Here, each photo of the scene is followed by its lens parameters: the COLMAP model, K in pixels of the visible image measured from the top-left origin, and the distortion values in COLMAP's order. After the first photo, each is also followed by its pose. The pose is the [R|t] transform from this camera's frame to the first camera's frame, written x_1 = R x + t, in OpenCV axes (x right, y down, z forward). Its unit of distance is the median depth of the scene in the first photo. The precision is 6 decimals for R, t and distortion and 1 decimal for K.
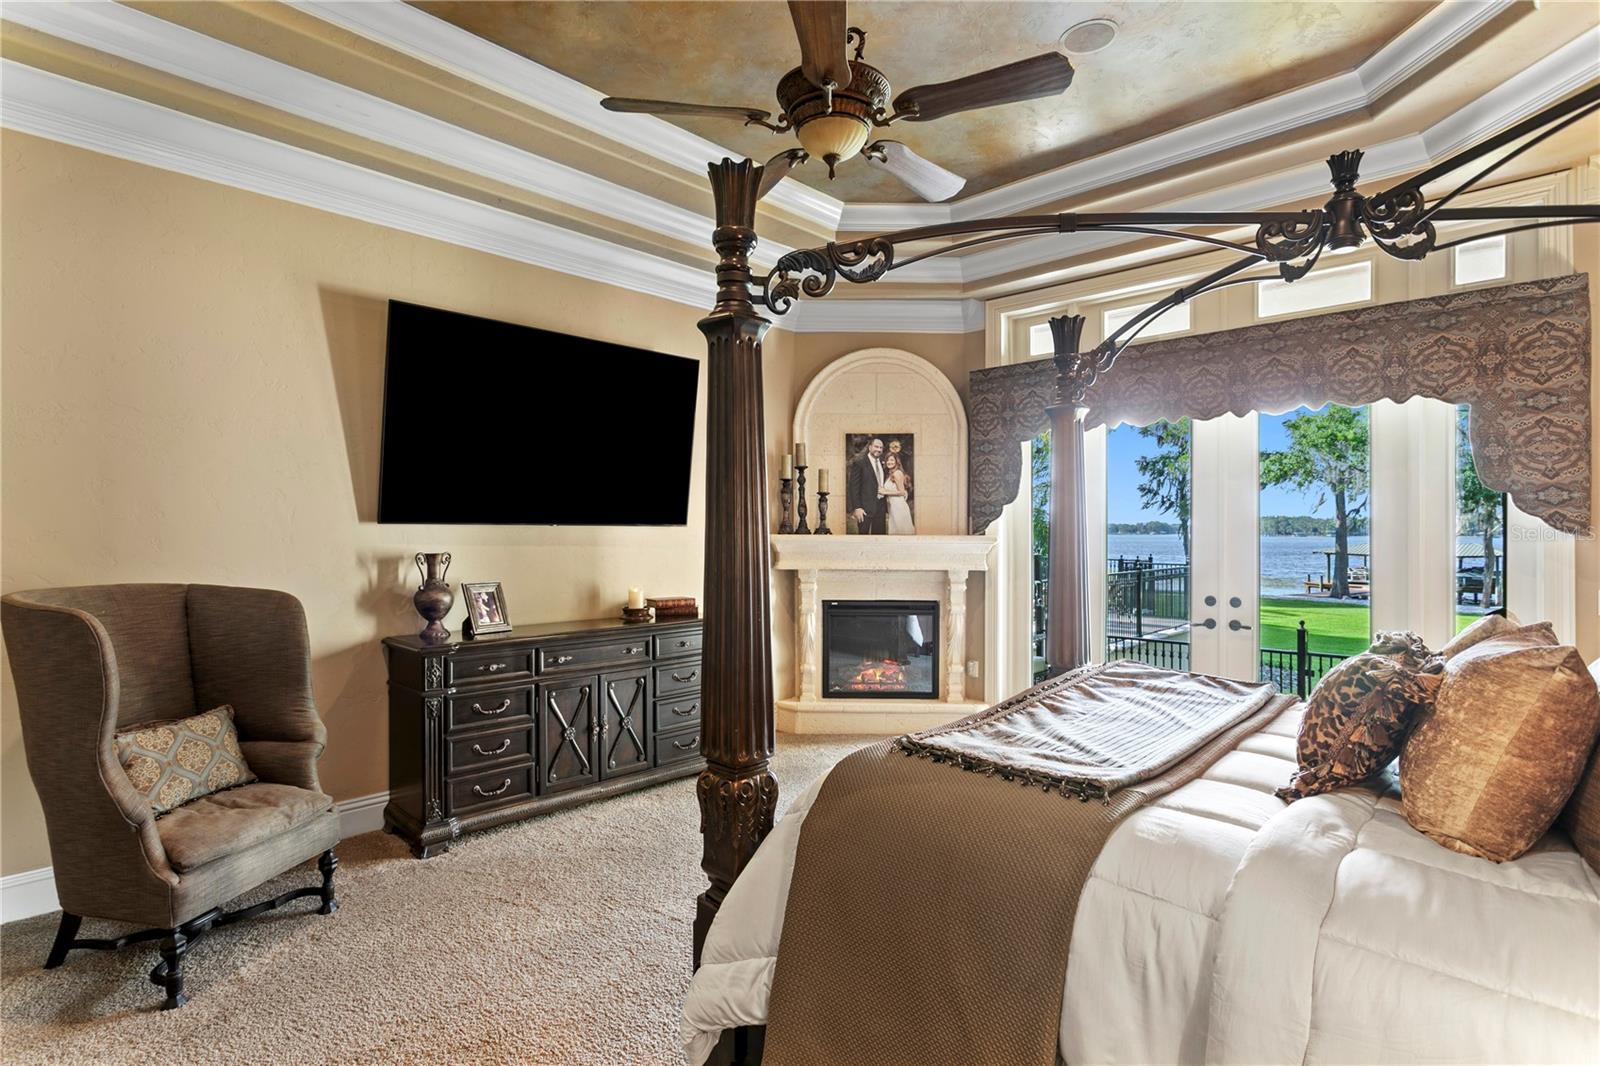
lens RADIAL K [[808.0, 0, 795.6], [0, 808.0, 527.0], [0, 0, 1]] dist [0.011771, 0.000700]
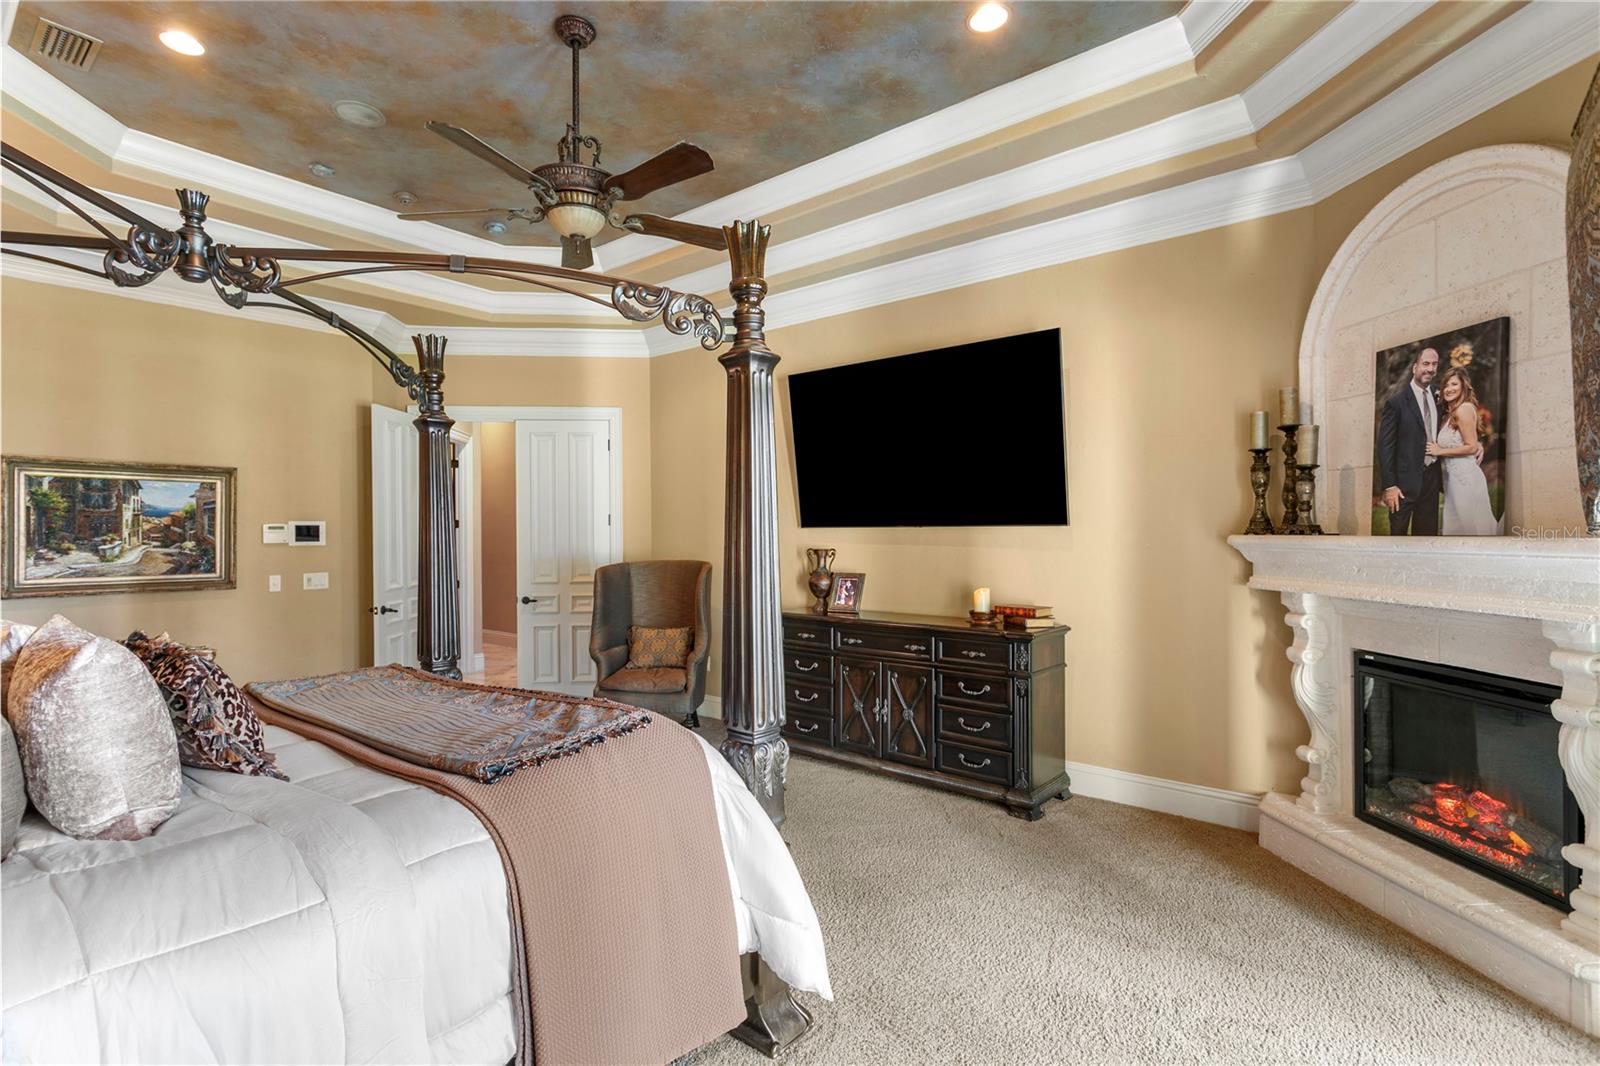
lens RADIAL K [[759.5, 0, 793.1], [0, 759.5, 534.8], [0, 0, 1]] dist [0.002956, 0.000140]
pose [[0.080740, 0.000081, -0.996735, 0.553187], [0.009697, 0.999953, 0.000867, 0.004704], [0.996688, -0.009736, 0.080736, 0.565329]]
